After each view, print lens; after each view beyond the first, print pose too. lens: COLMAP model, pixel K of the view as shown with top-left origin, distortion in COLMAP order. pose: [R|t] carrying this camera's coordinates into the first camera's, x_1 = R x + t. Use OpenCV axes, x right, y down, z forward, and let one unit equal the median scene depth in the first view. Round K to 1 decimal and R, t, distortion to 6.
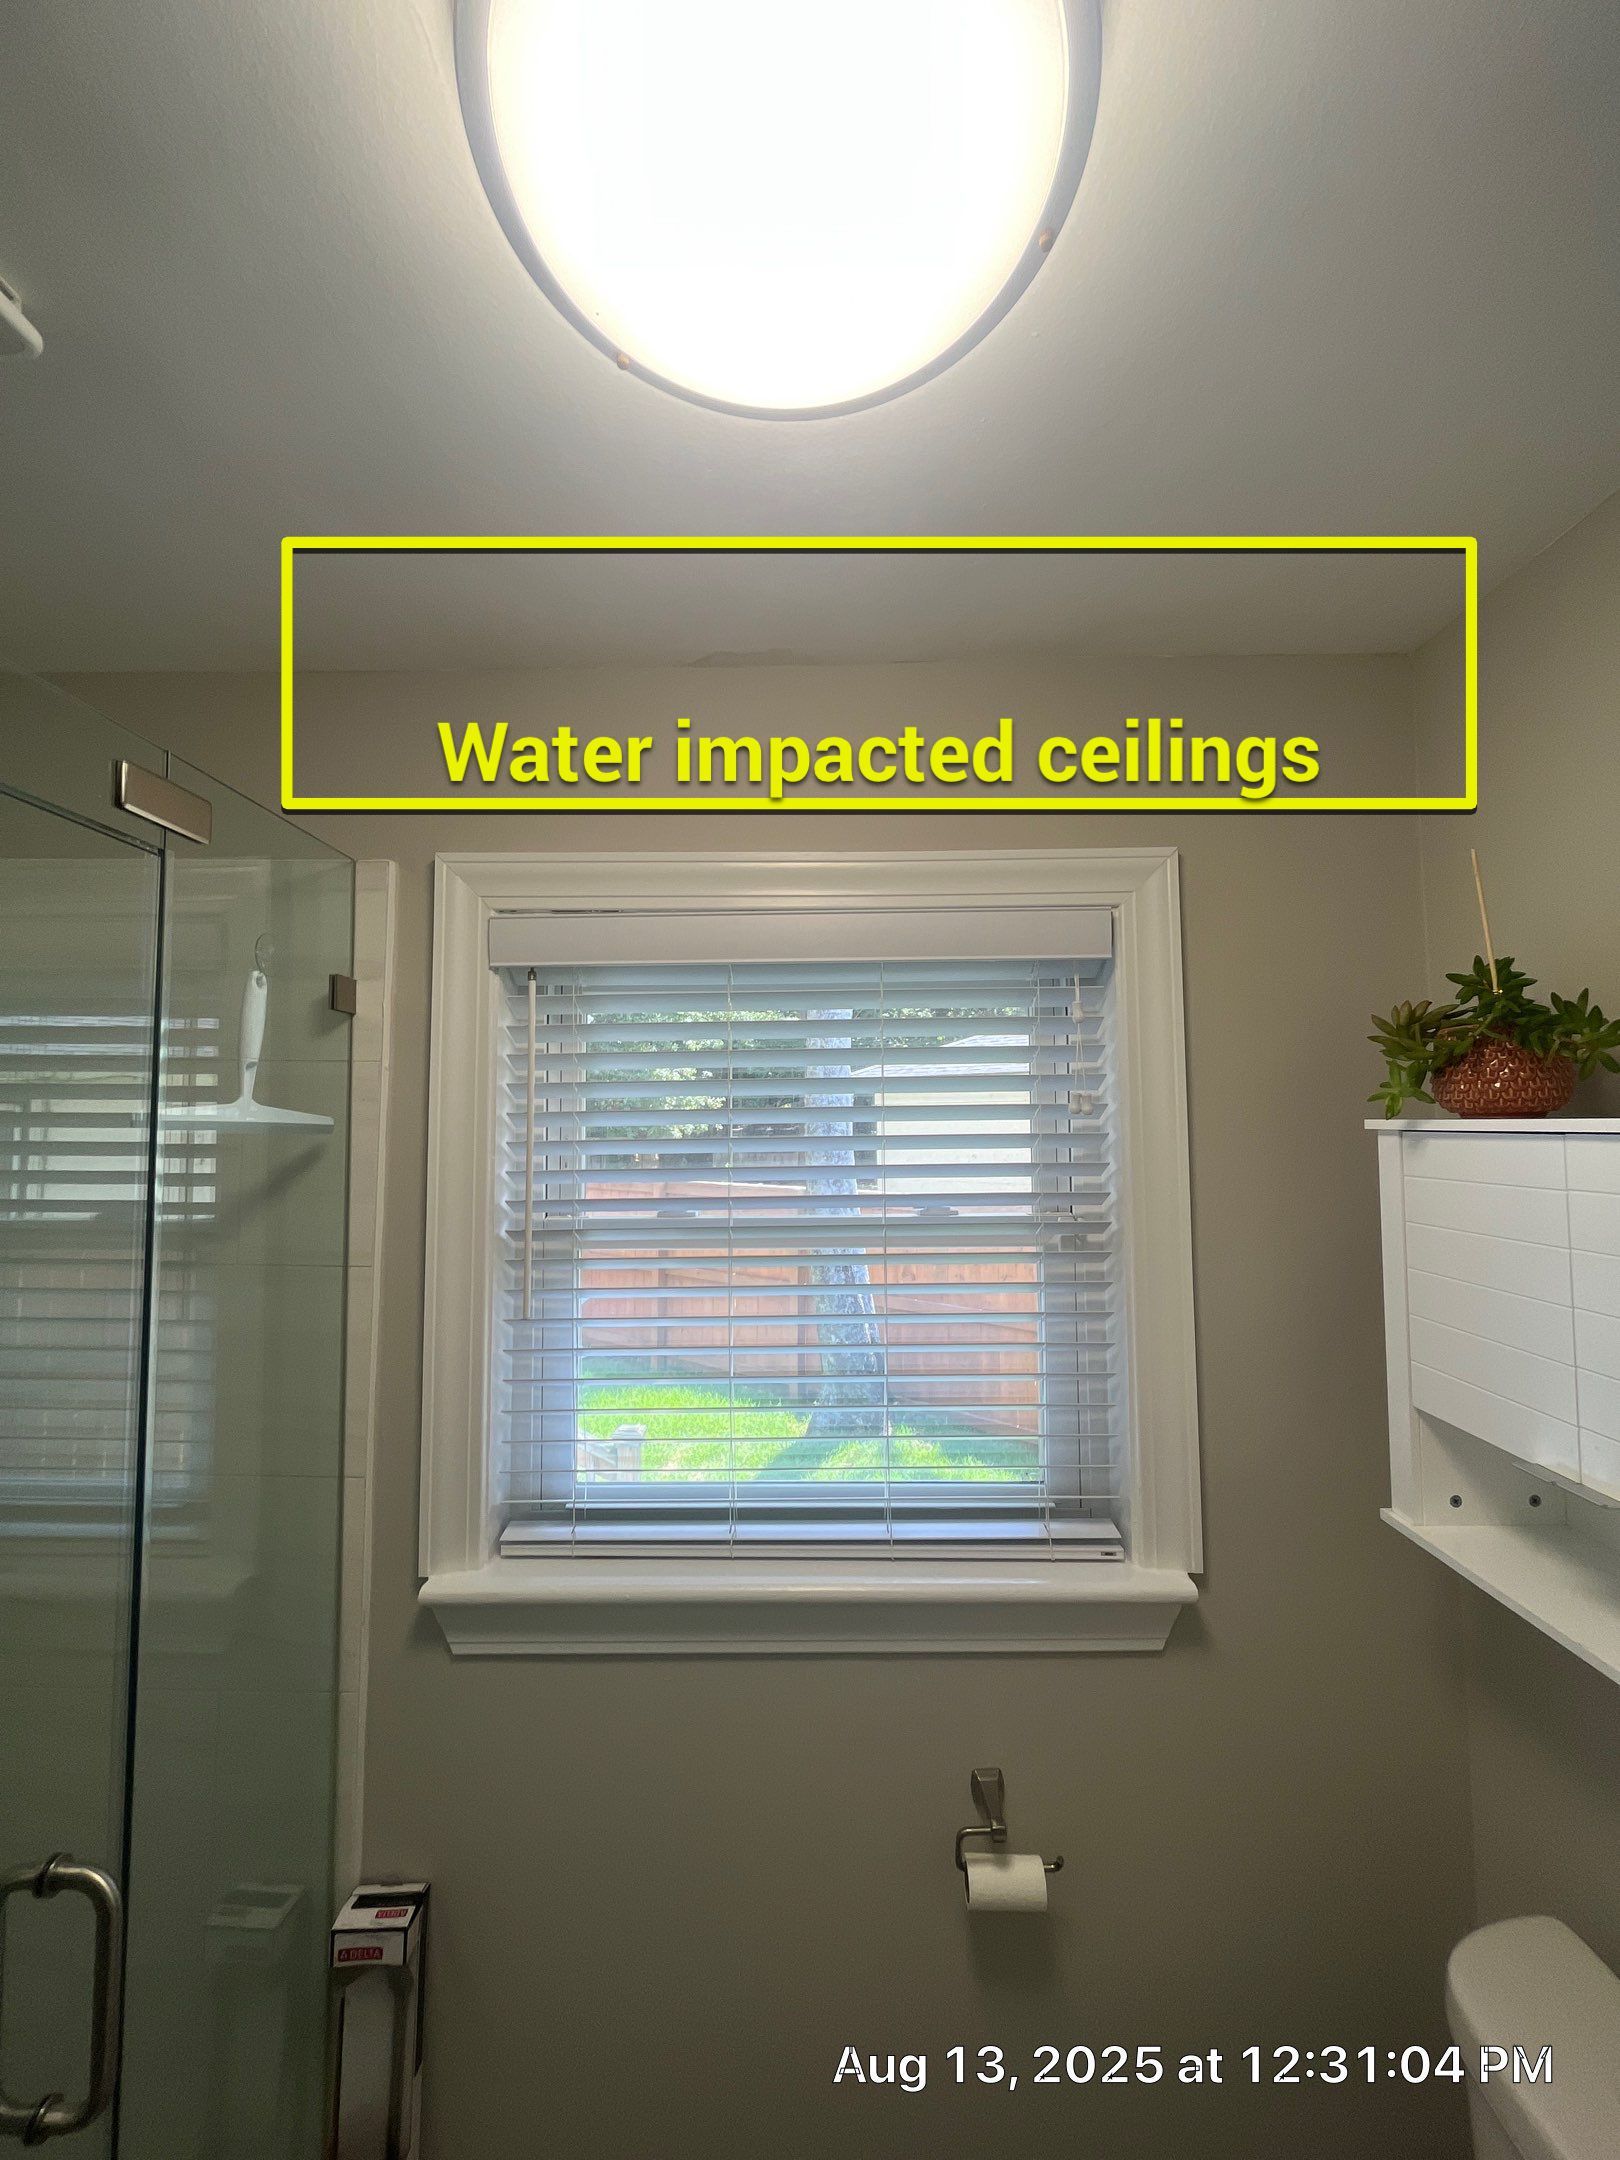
lens RADIAL K [[873.5, 0, 805.7], [0, 873.5, 1080.1], [0, 0, 1]] dist [0.000512, 0.000076]
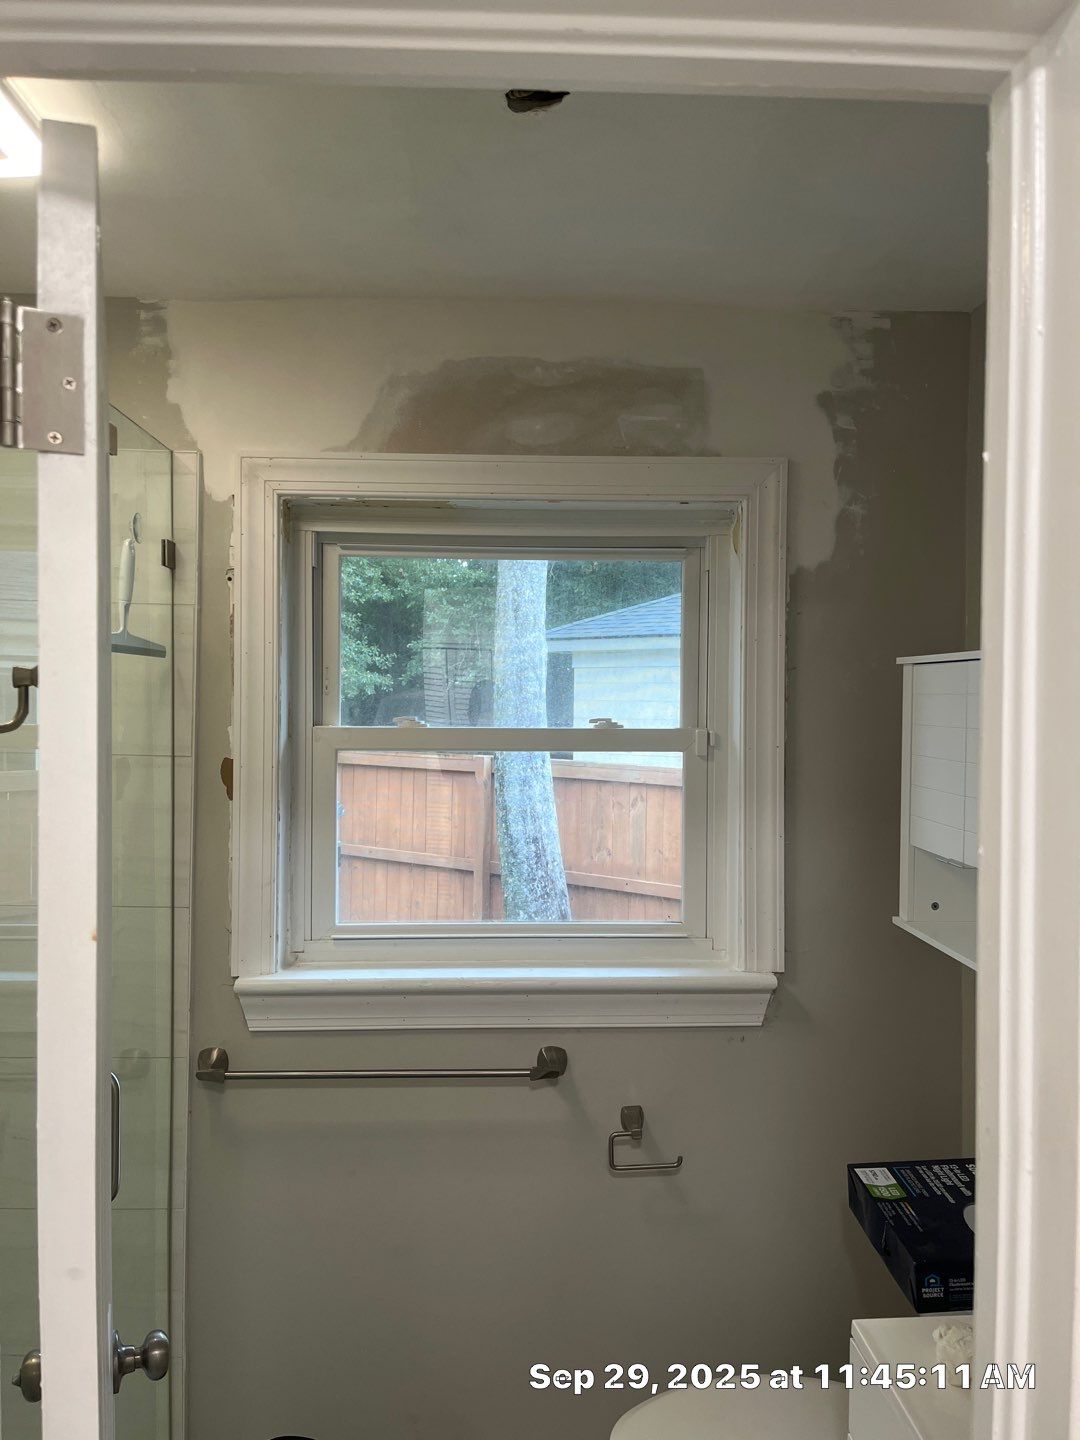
lens RADIAL K [[1084.6, 0, 538.4], [0, 1084.6, 721.6], [0, 0, 1]] dist [0.061526, -0.078770]
pose [[0.998714, 0.010815, 0.049522, -0.043657], [-0.014589, 0.996964, 0.076485, 0.020216], [-0.048544, -0.077110, 0.995840, -0.751253]]
